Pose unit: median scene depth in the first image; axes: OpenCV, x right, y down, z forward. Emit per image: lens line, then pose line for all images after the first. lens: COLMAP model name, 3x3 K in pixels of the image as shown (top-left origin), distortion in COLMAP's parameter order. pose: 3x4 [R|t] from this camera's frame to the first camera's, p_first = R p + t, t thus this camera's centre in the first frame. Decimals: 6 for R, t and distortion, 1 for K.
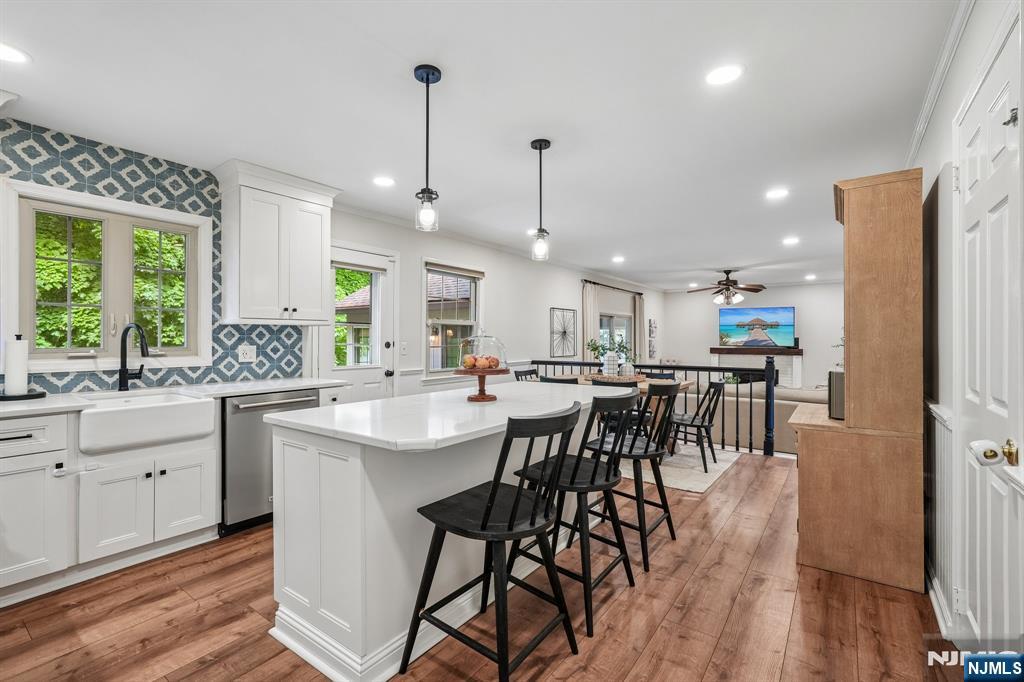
lens RADIAL K [[463.7, 0, 509.3], [0, 463.7, 339.1], [0, 0, 1]] dist [-0.014605, 0.007238]
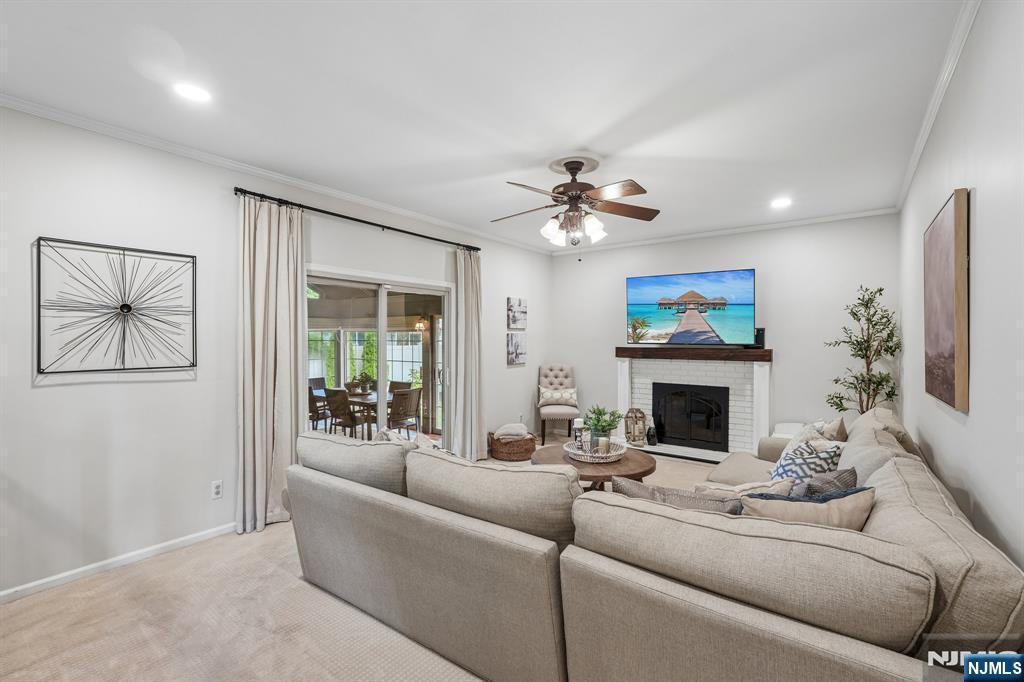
lens RADIAL K [[463.7, 0, 512.3], [0, 463.7, 340.3], [0, 0, 1]] dist [-0.014605, 0.007238]
pose [[0.999998, -0.001999, -0.000866, 0.412981], [0.002000, 0.999997, 0.001539, 0.012114], [0.000863, -0.001541, 0.999998, 0.572234]]
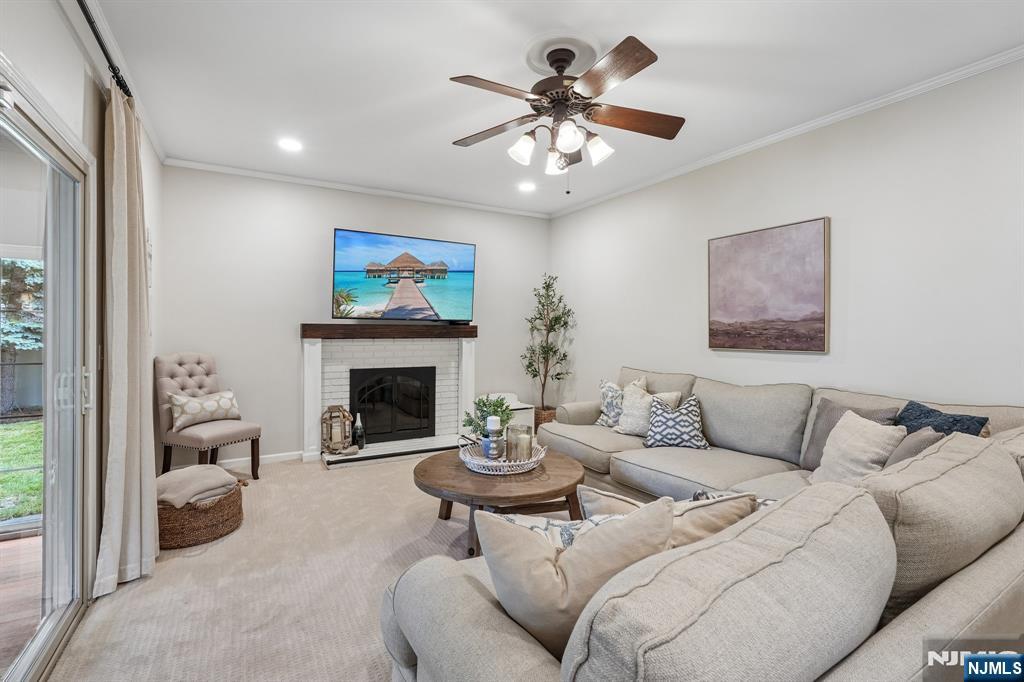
lens RADIAL K [[463.7, 0, 516.7], [0, 463.7, 333.7], [0, 0, 1]] dist [-0.014605, 0.007238]
pose [[0.384167, -0.007761, 0.923231, 0.179702], [0.002450, 0.999970, 0.007386, 0.033388], [-0.923261, -0.000576, 0.384174, 0.905952]]
